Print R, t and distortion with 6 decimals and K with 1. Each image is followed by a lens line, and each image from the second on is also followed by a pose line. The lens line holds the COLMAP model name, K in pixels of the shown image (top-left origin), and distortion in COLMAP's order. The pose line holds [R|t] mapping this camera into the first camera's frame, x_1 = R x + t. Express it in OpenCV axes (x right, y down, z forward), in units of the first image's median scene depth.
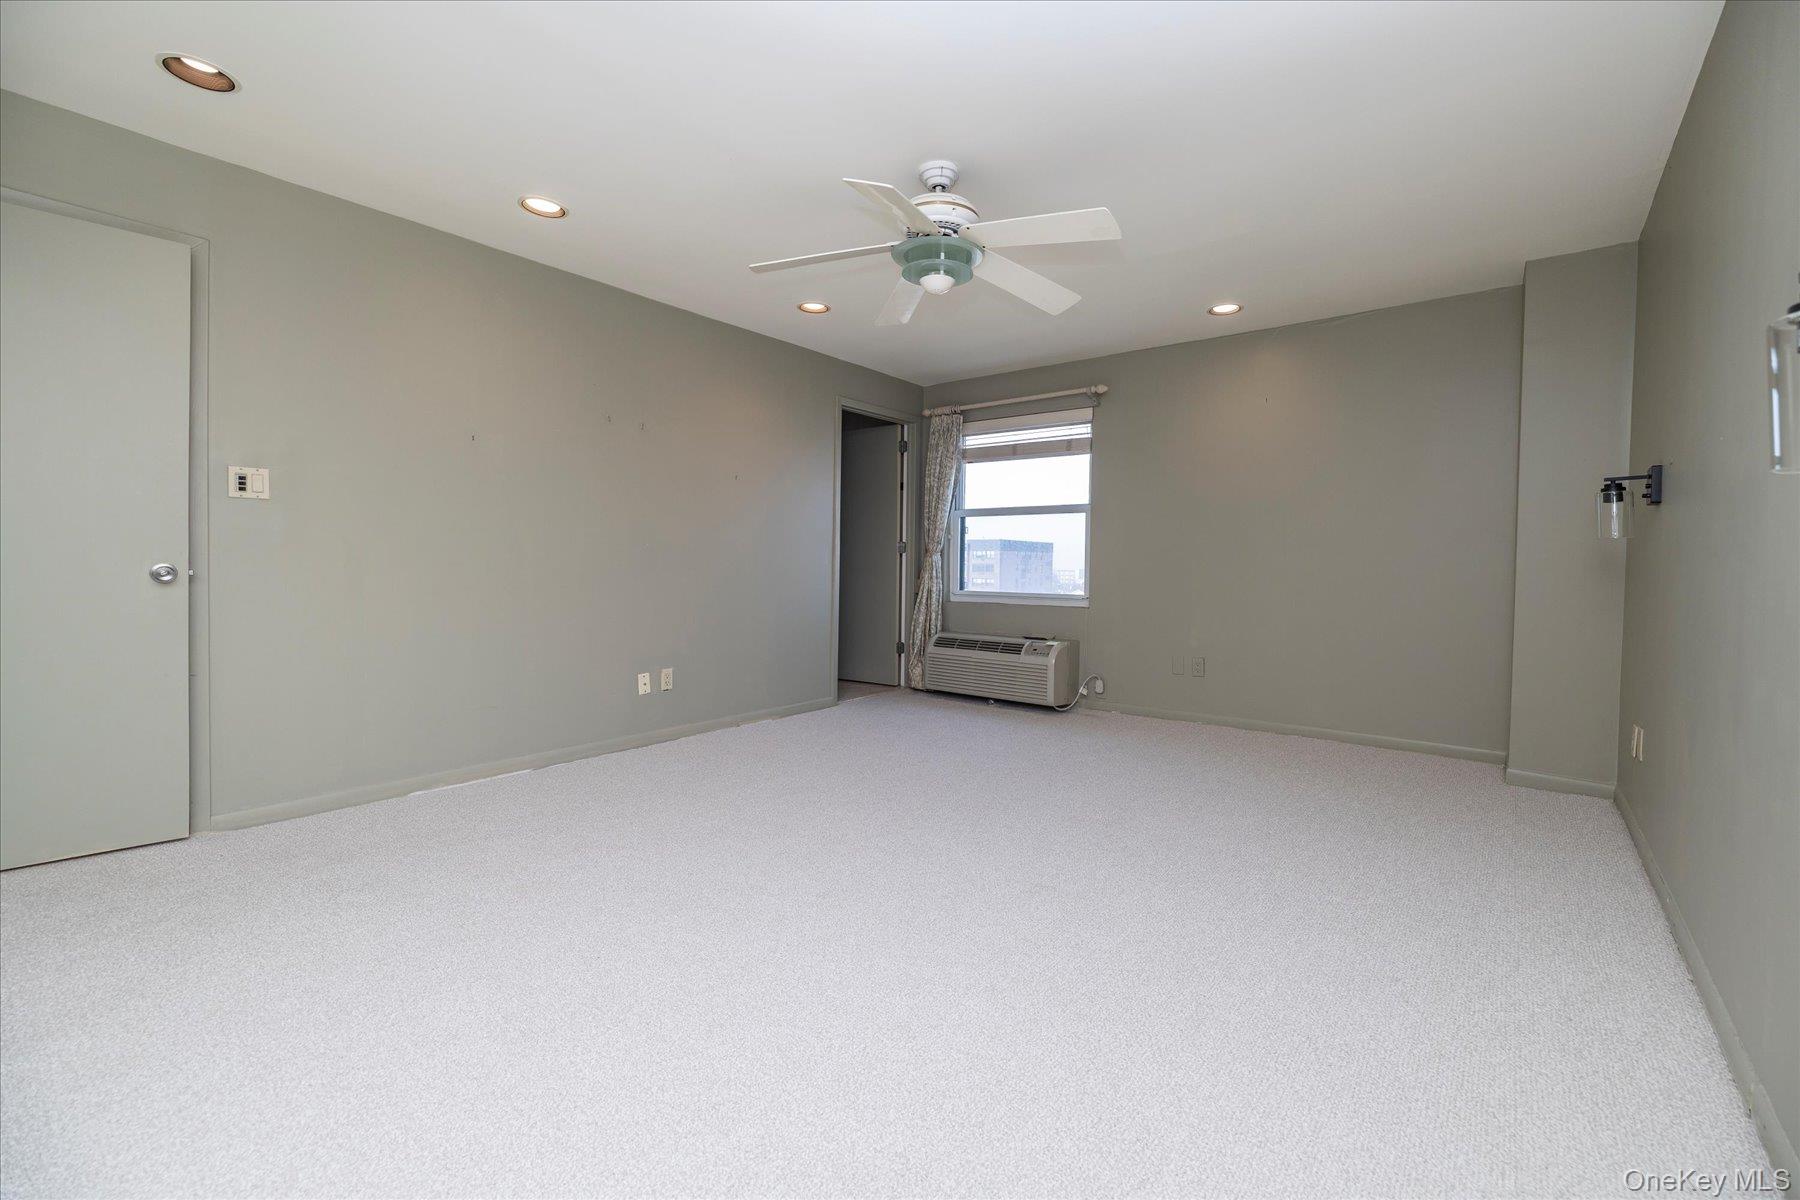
lens RADIAL K [[742.8, 0, 911.1], [0, 742.8, 584.2], [0, 0, 1]] dist [0.001424, -0.000120]
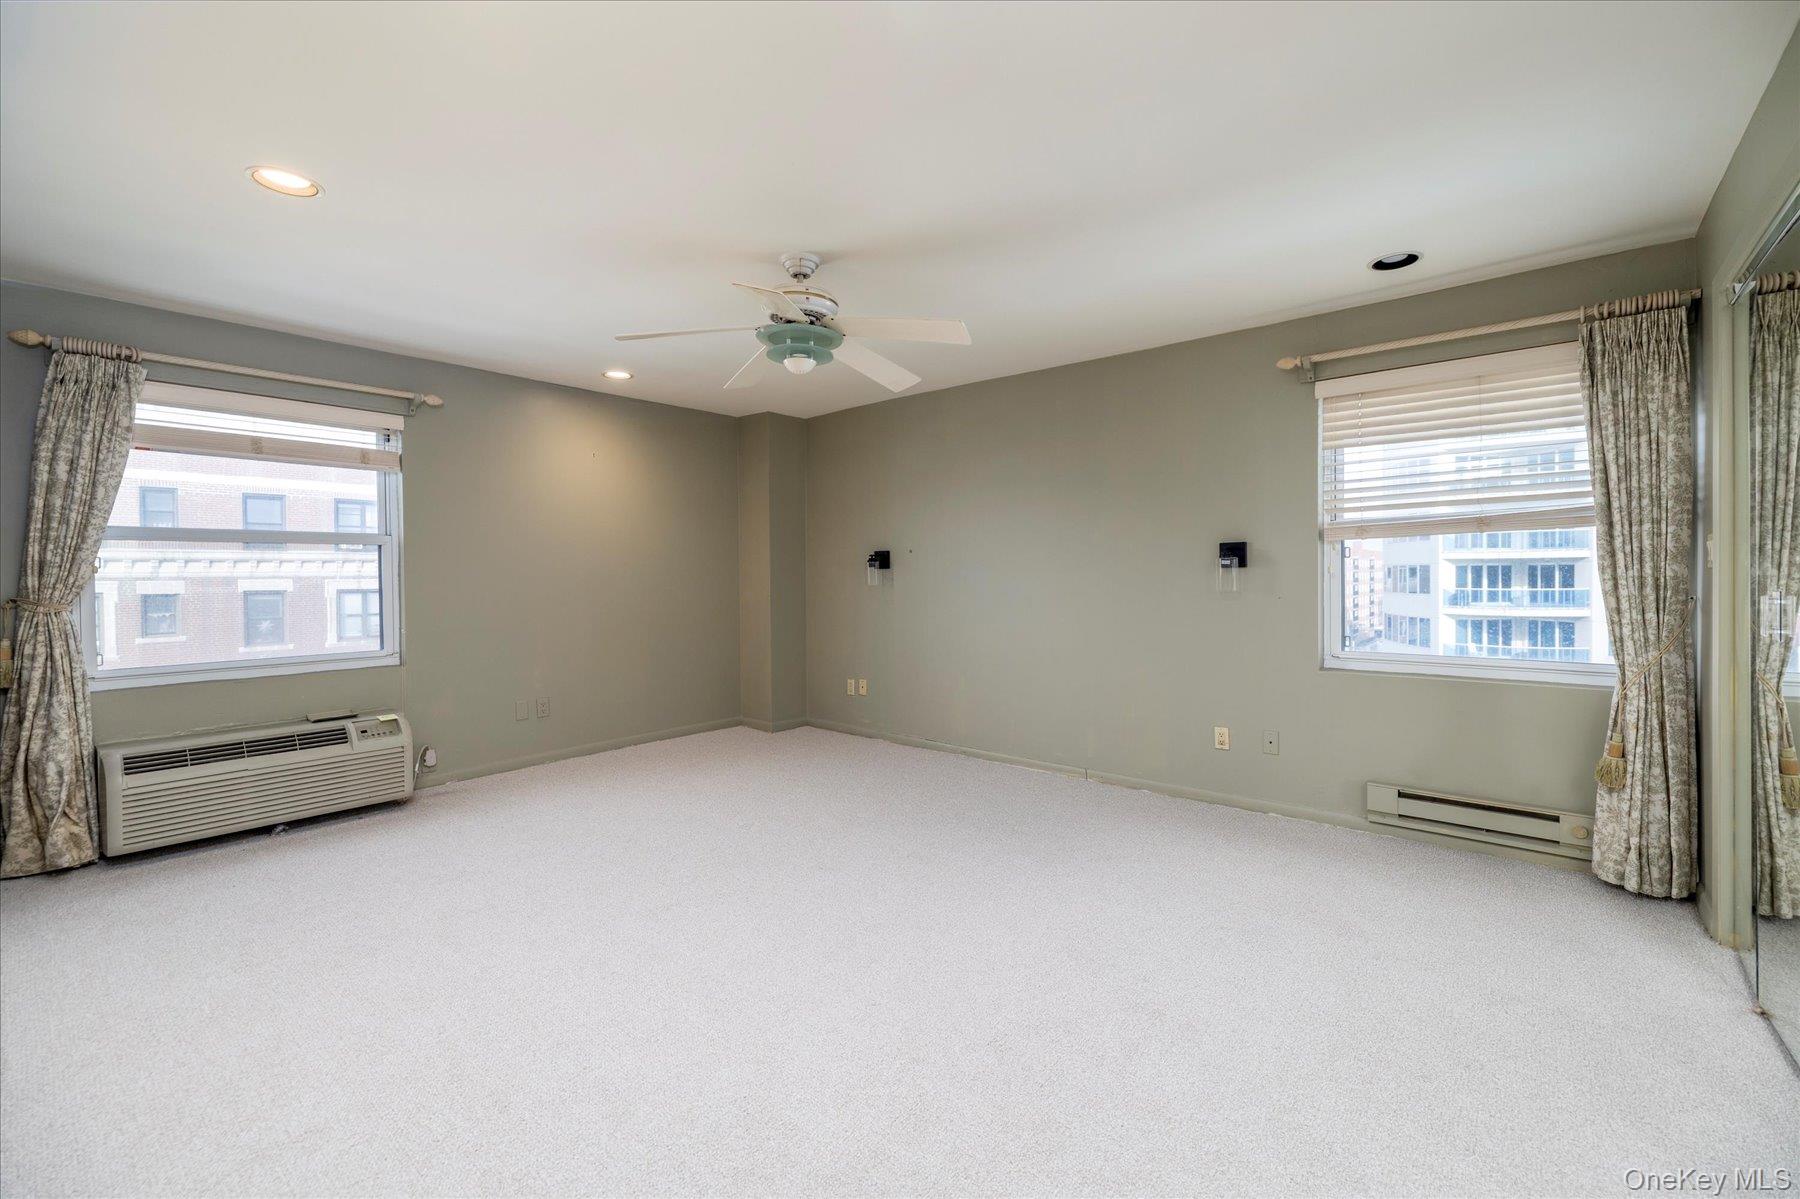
lens RADIAL K [[742.8, 0, 911.1], [0, 742.8, 583.7], [0, 0, 1]] dist [0.001424, -0.000120]
pose [[0.028824, -0.026310, 0.999238, -0.536706], [0.039569, 0.998900, 0.025159, -0.053606], [-0.998801, 0.038814, 0.029833, 0.421453]]
